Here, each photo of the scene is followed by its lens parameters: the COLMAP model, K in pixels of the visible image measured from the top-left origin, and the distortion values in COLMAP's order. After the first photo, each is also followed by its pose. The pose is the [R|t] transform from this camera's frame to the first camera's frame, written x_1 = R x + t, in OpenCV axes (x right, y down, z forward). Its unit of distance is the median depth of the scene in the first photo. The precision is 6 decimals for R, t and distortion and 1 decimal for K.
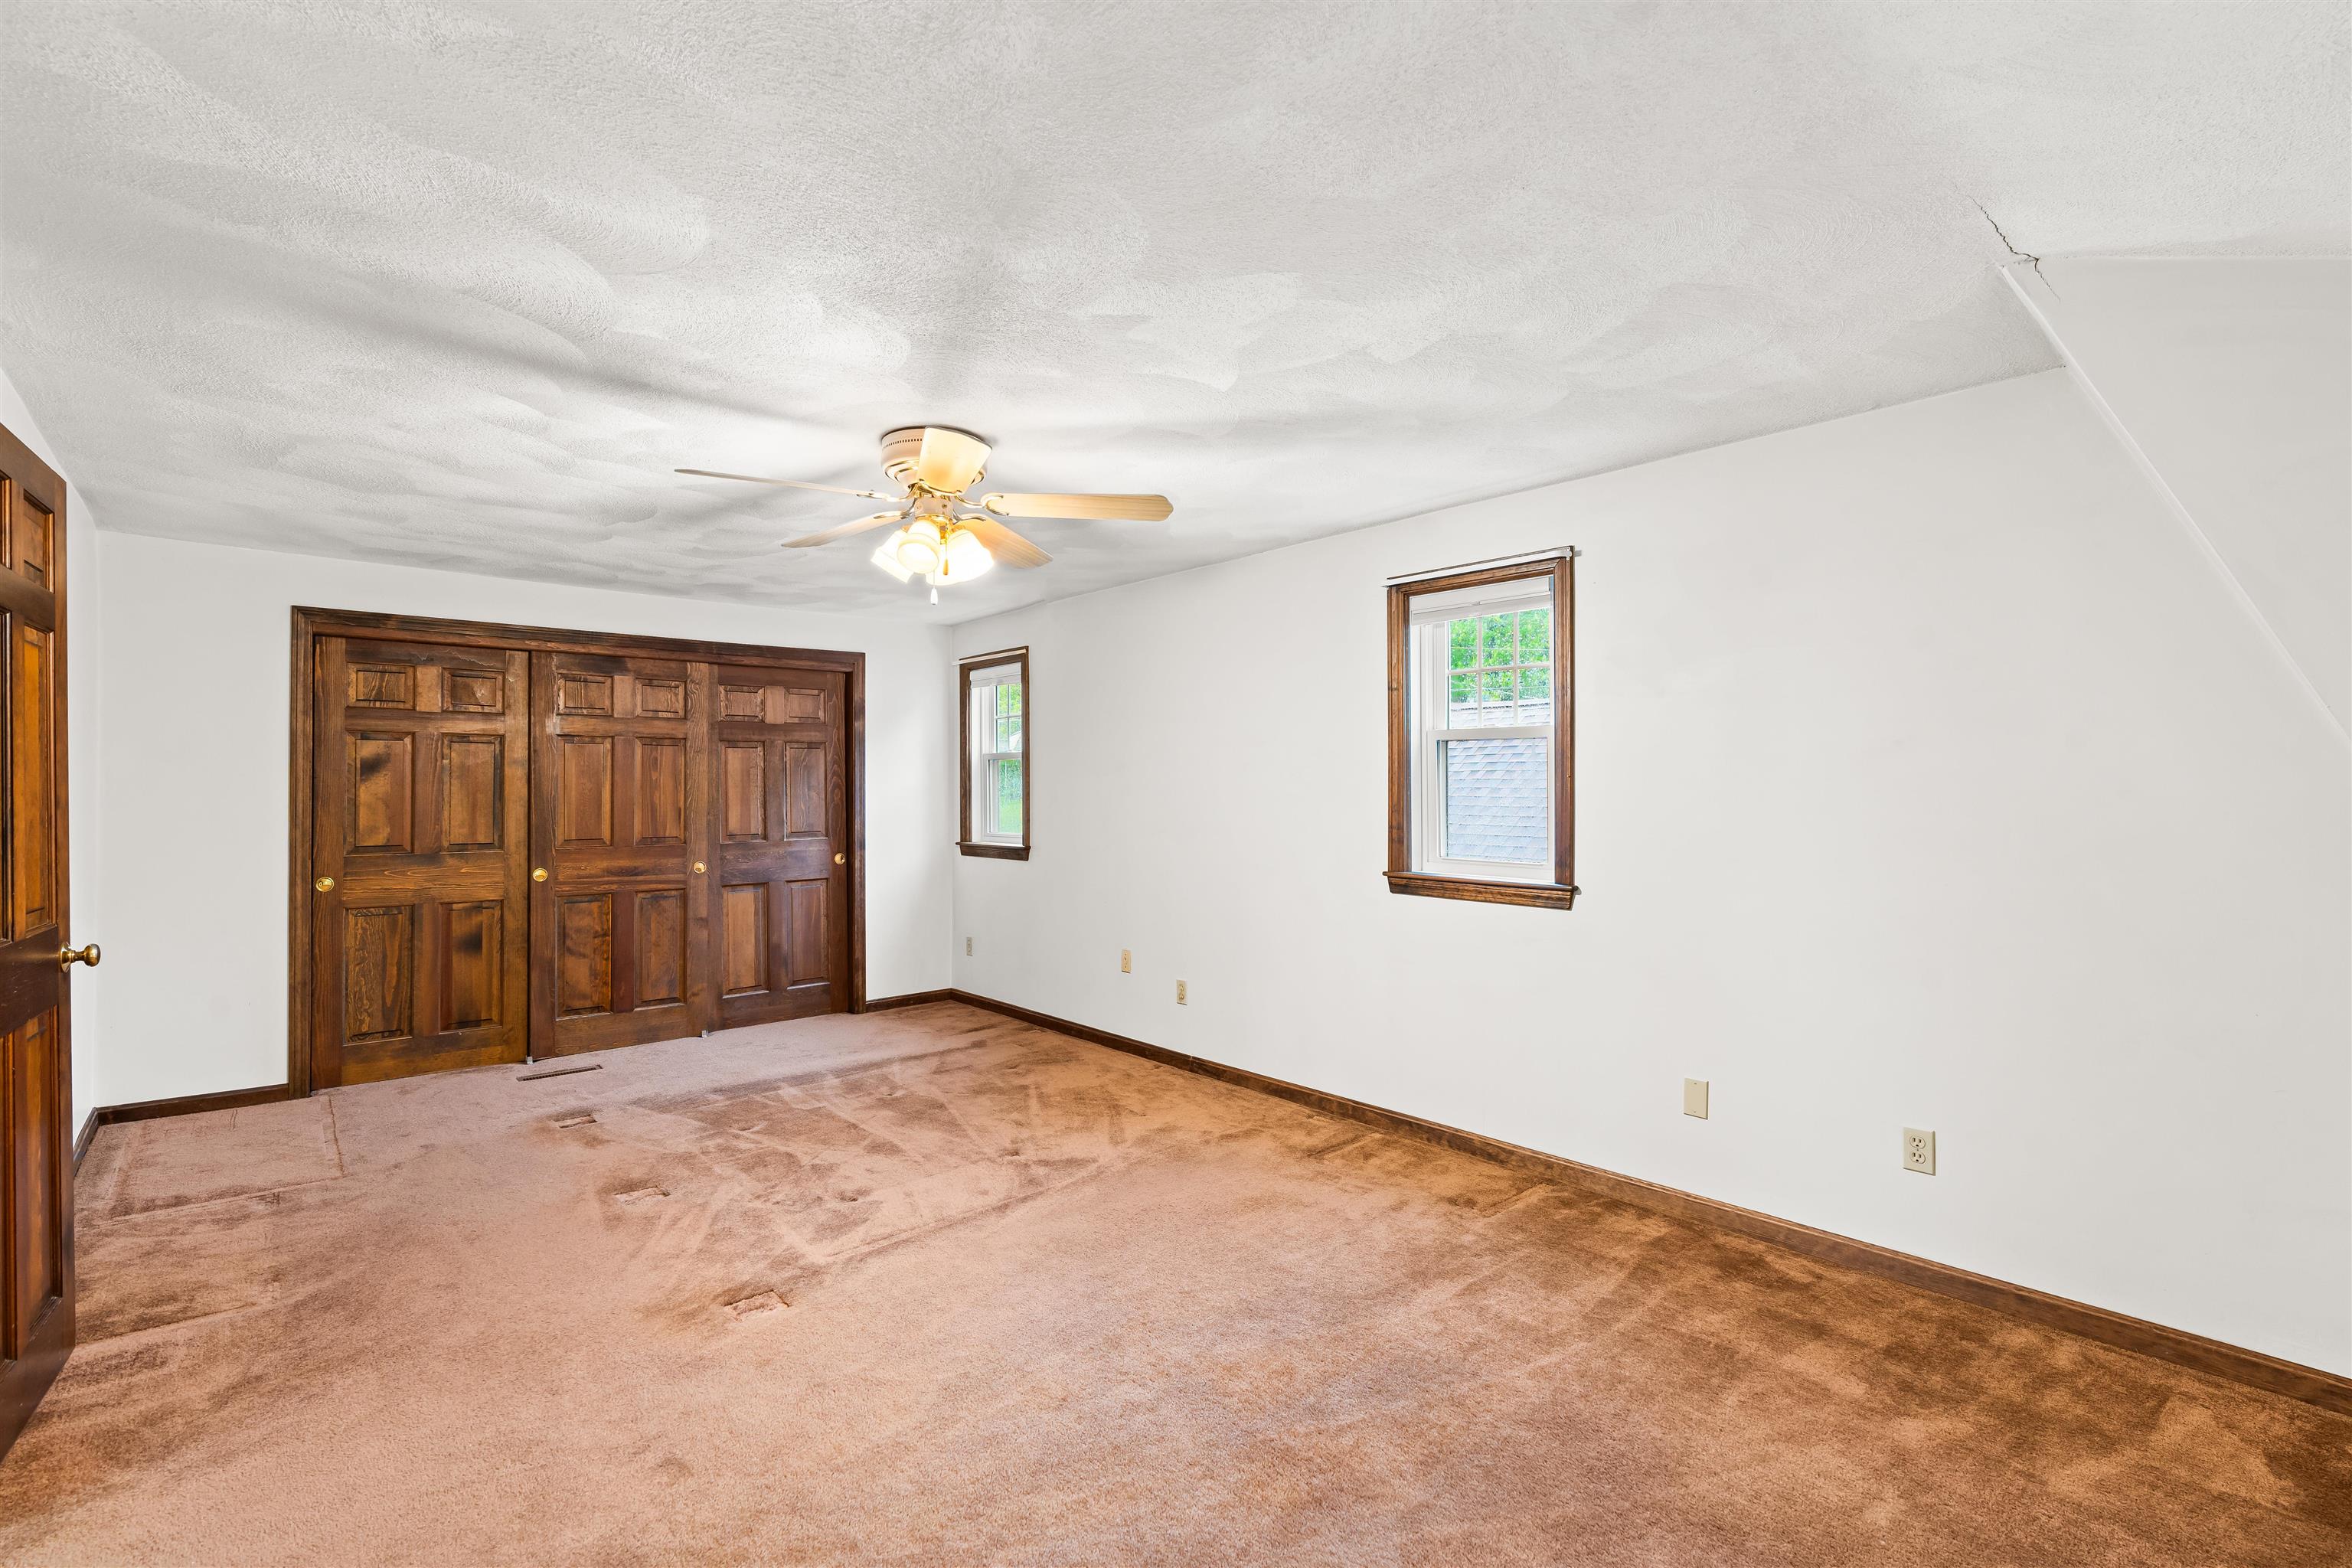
lens RADIAL K [[1070.6, 0, 1161.1], [0, 1070.6, 784.0], [0, 0, 1]] dist [-0.005739, 0.003527]
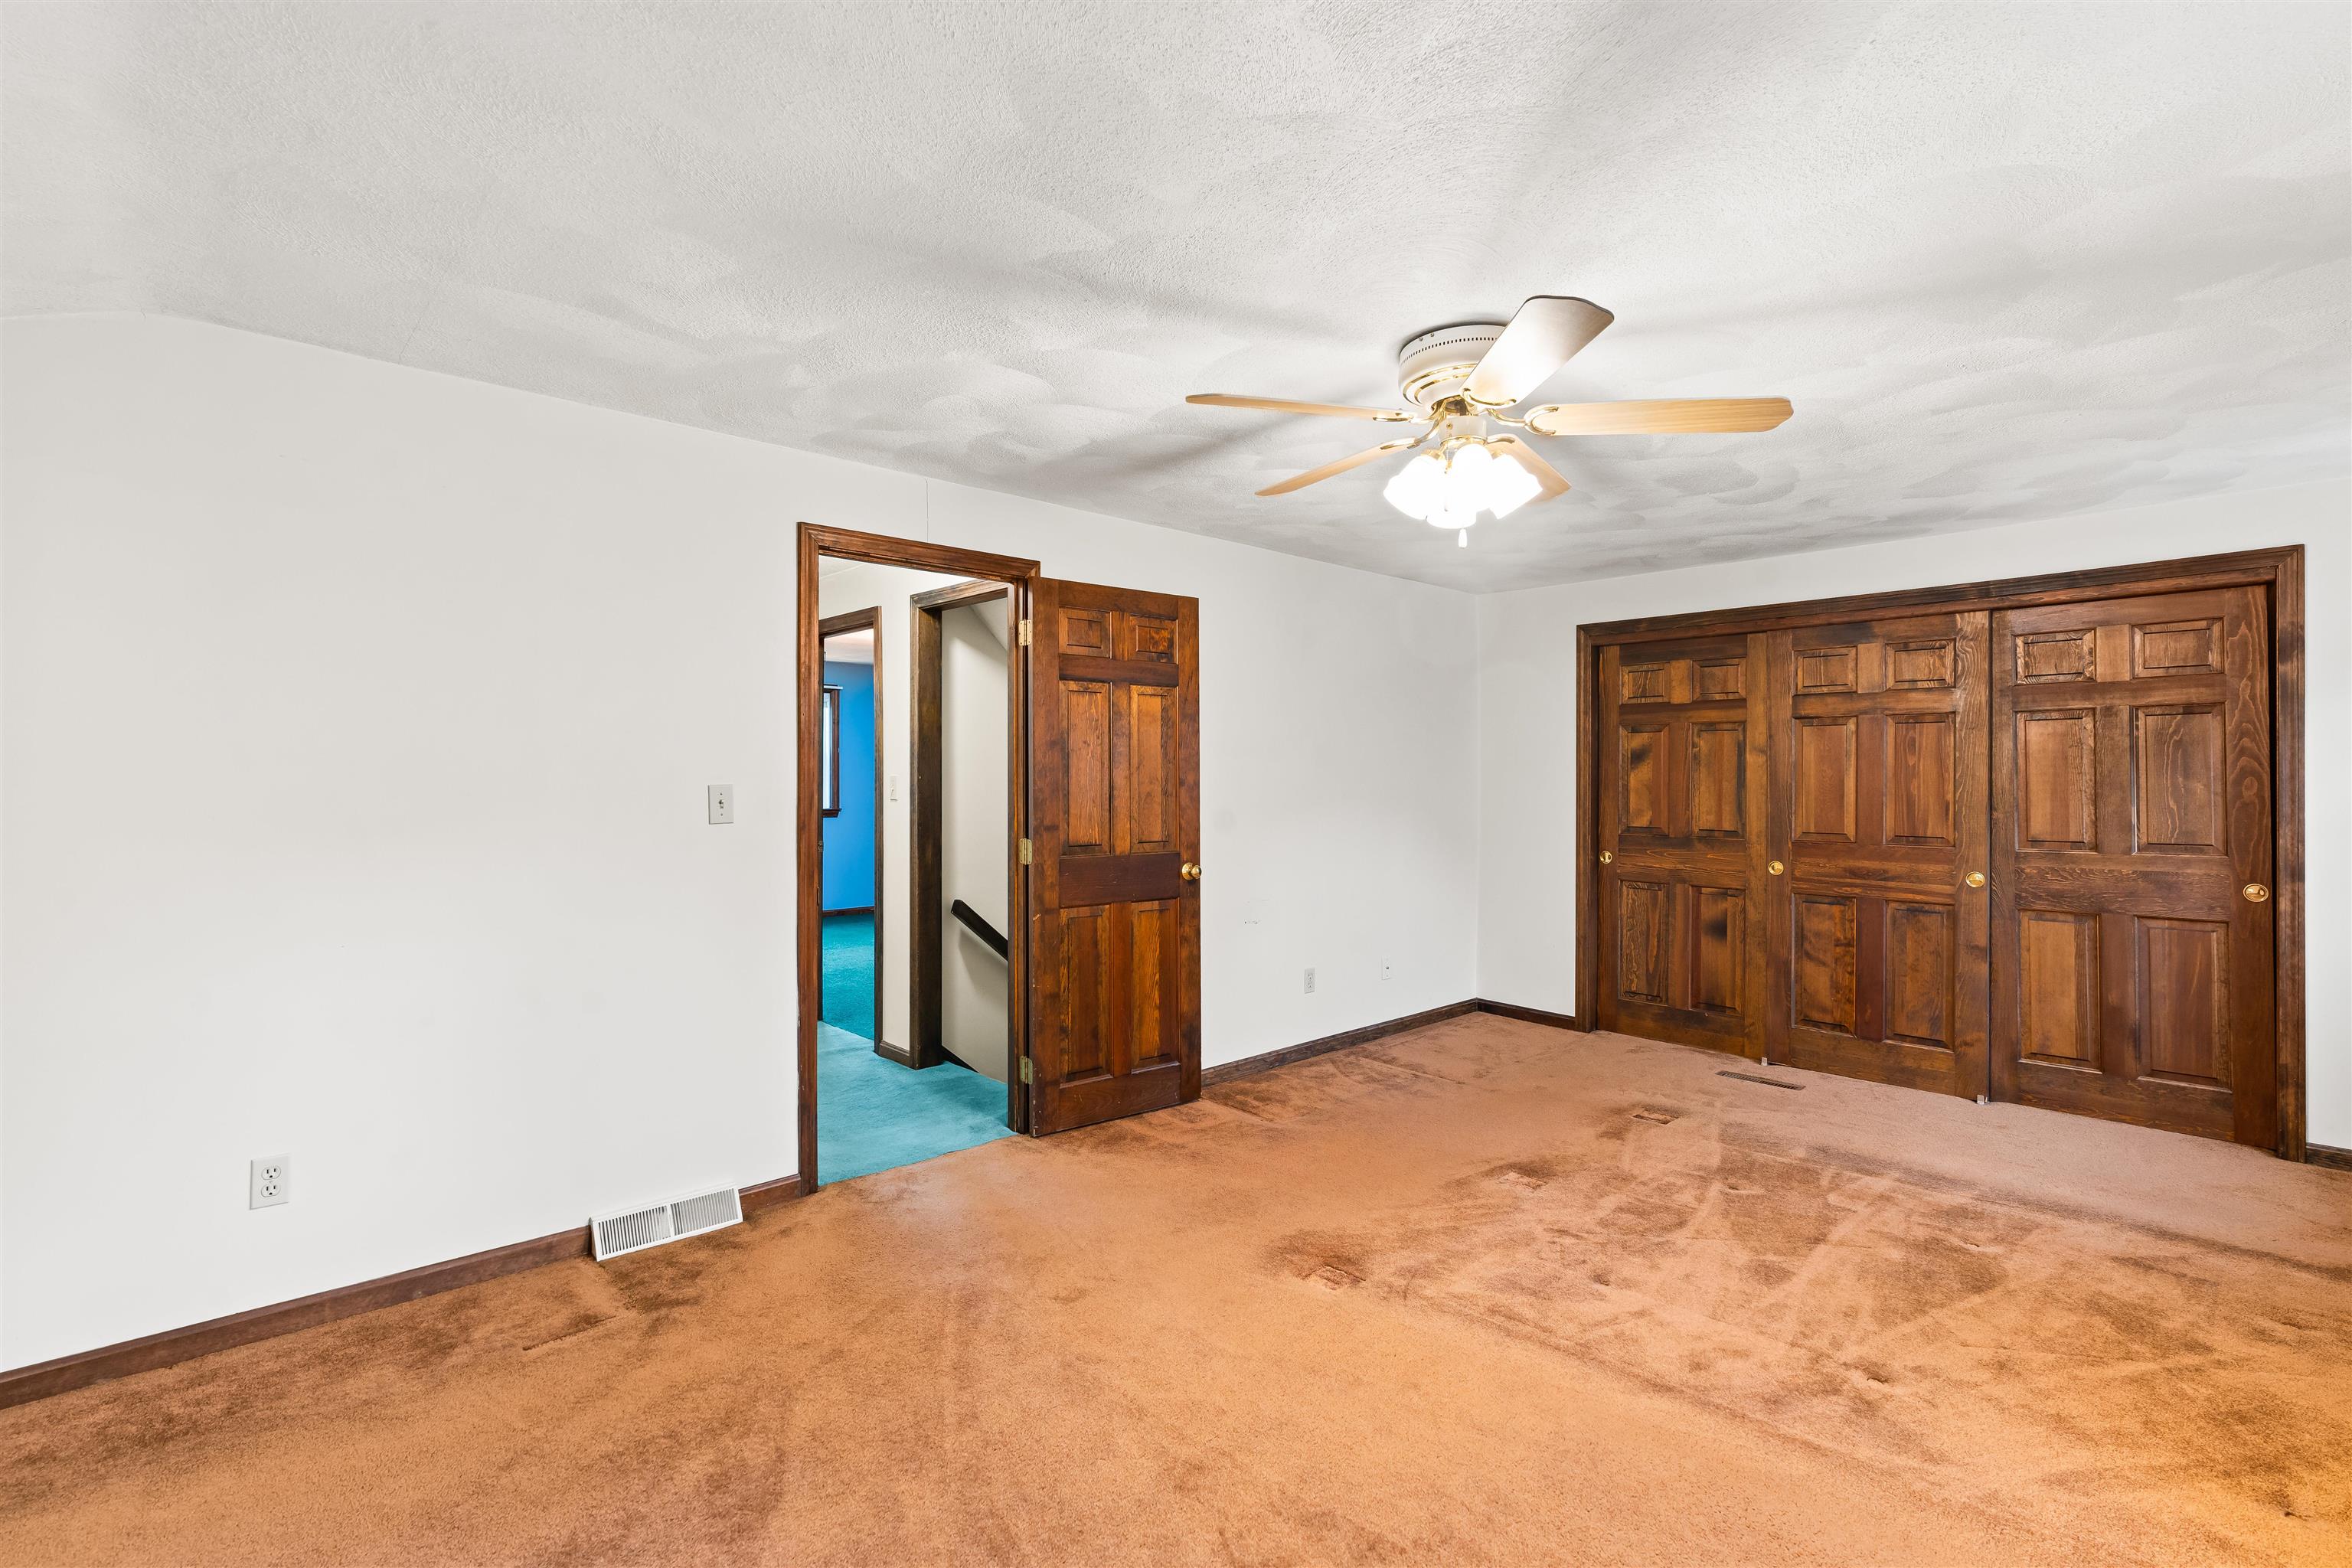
lens RADIAL K [[1070.6, 0, 1162.5], [0, 1070.6, 784.7], [0, 0, 1]] dist [-0.005739, 0.003527]
pose [[0.024144, 0.009626, -0.999662, 0.369556], [0.003334, 0.999947, 0.009709, 0.000764], [0.999703, -0.003568, 0.024110, 0.467437]]
